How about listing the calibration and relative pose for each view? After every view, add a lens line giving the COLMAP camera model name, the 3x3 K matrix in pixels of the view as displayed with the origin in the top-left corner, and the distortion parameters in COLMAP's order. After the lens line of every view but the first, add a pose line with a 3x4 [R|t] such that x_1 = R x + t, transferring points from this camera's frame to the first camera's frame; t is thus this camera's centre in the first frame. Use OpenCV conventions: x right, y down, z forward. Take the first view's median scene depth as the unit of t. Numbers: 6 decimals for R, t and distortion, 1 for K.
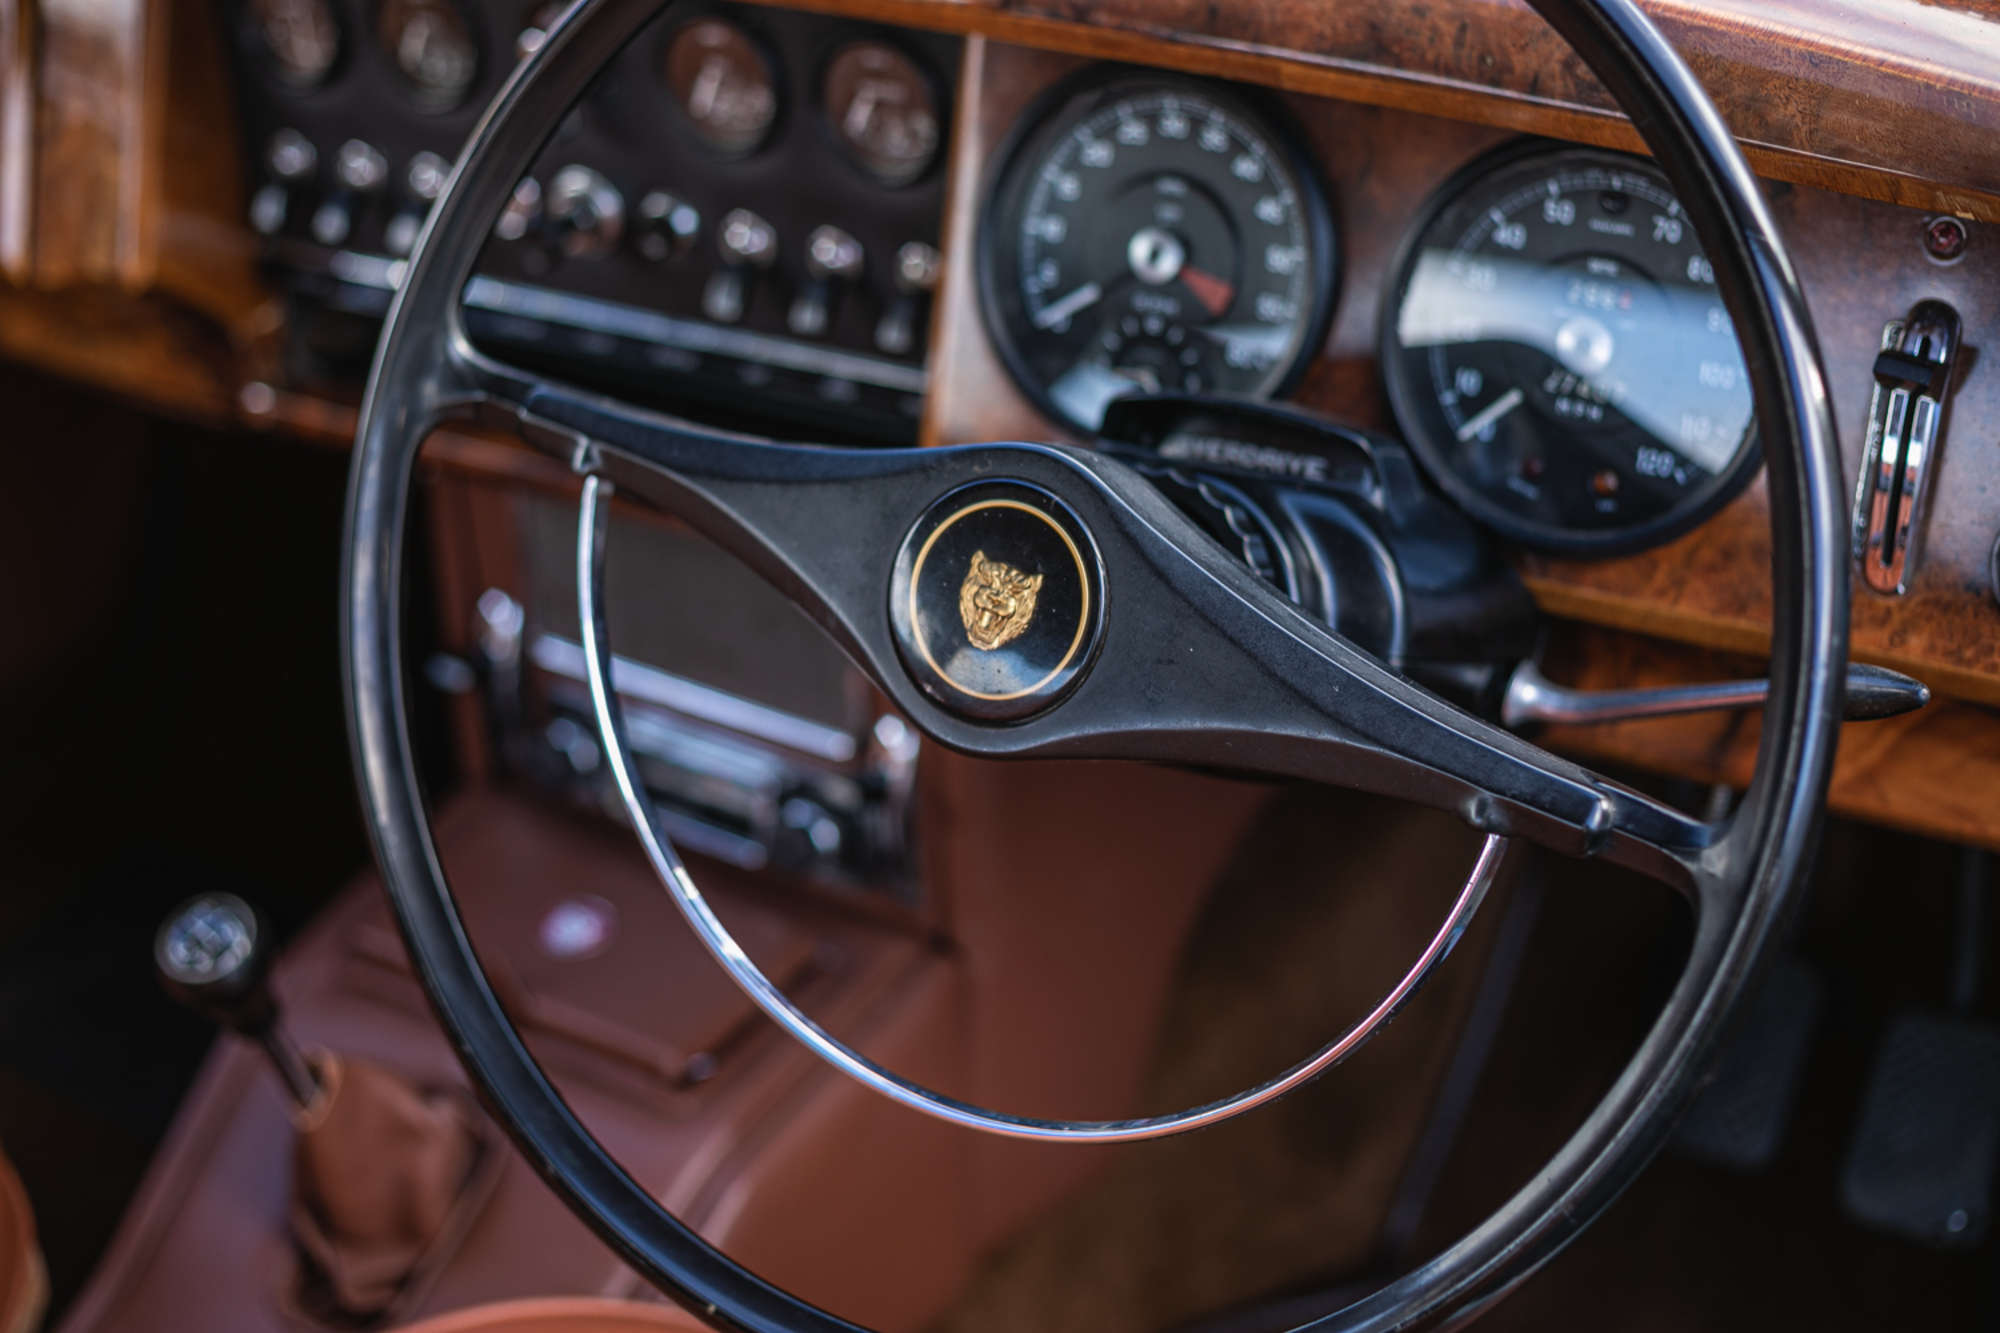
lens RADIAL K [[2867.1, 0, 1000.0], [0, 2867.1, 666.5], [0, 0, 1]] dist [-0.155633, -0.045886]
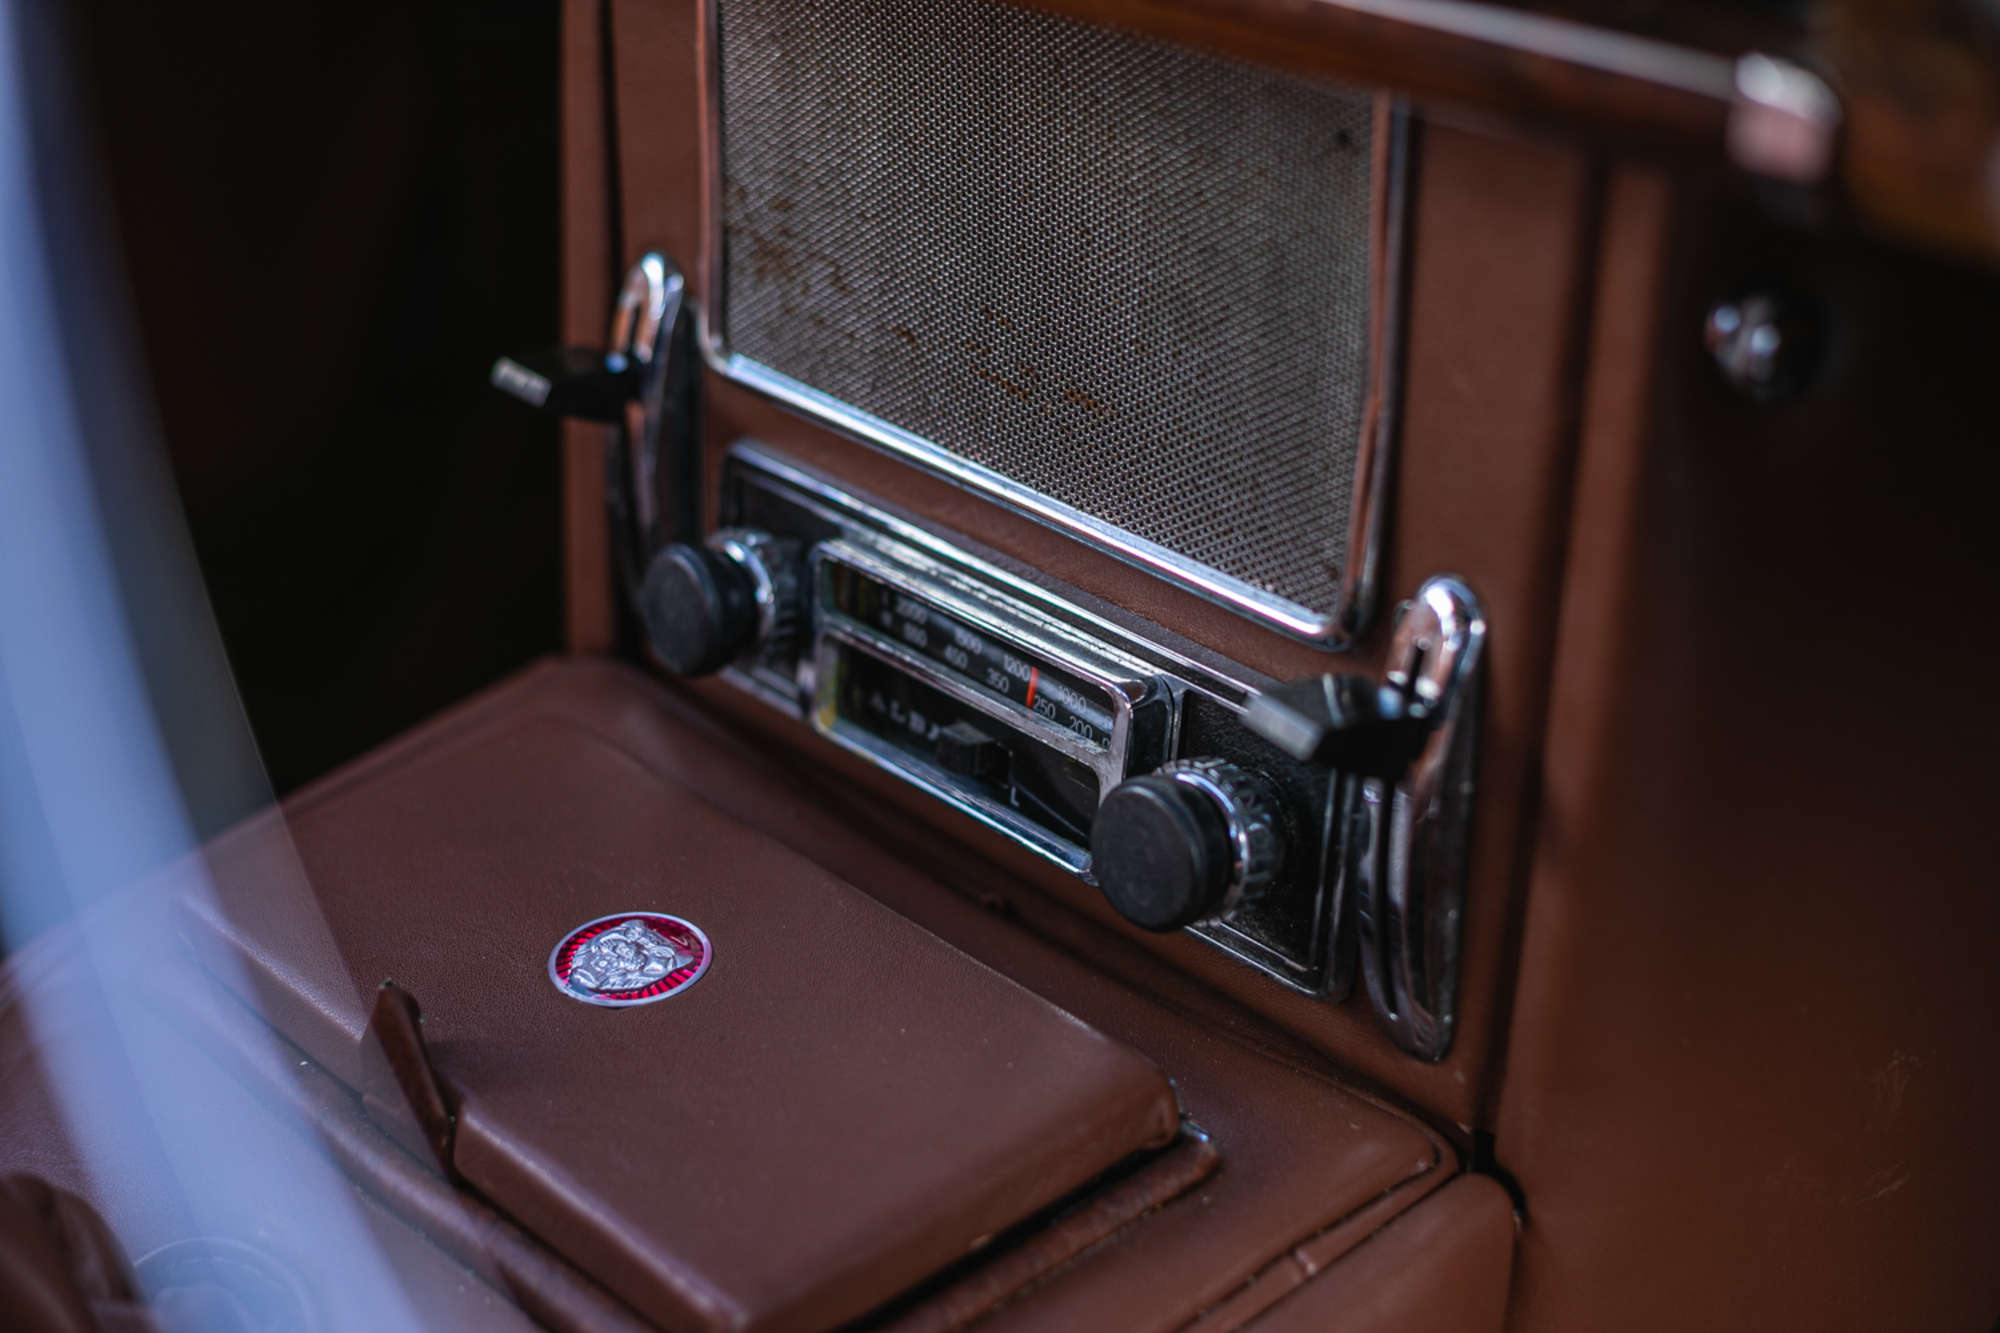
lens RADIAL K [[3069.6, 0, 1000.0], [0, 3069.6, 666.5], [0, 0, 1]] dist [-0.112861, -0.047202]
pose [[0.968949, 0.172256, -0.177386, -0.024009], [-0.178976, 0.983596, -0.022483, 0.059255], [0.170603, 0.053533, 0.983885, 0.651154]]
